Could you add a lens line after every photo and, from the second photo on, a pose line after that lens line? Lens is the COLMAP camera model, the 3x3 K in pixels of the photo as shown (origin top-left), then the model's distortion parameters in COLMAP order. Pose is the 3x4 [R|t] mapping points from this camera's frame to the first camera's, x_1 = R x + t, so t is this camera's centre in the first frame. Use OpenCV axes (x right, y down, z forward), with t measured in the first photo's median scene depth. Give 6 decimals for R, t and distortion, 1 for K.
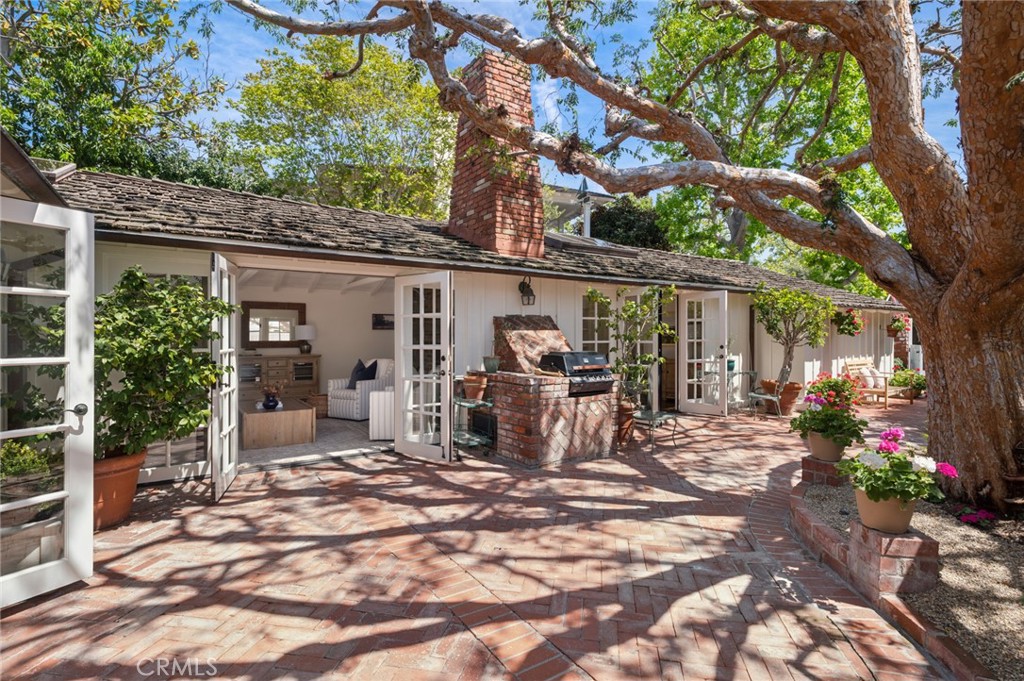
lens RADIAL K [[489.9, 0, 522.8], [0, 489.9, 344.3], [0, 0, 1]] dist [0.000806, -0.000439]
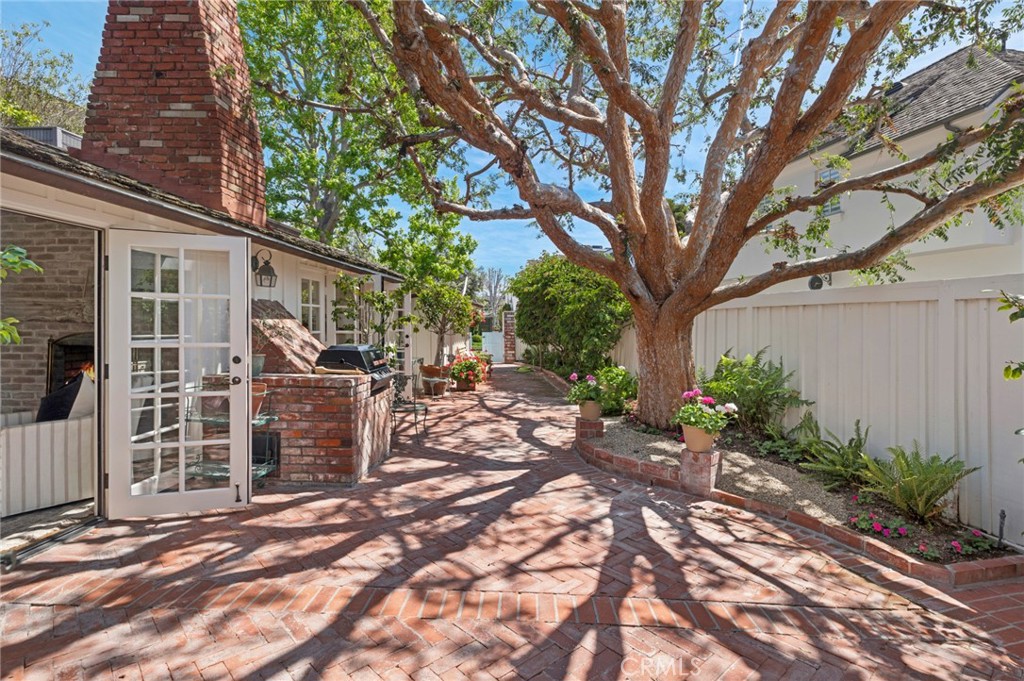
lens RADIAL K [[502.4, 0, 512.2], [0, 502.4, 319.4], [0, 0, 1]] dist [0.008941, -0.000135]
pose [[0.594079, 0.017099, 0.804225, -0.693182], [-0.001350, 0.999794, -0.020260, -0.020514], [-0.804405, 0.010950, 0.593980, 0.343088]]
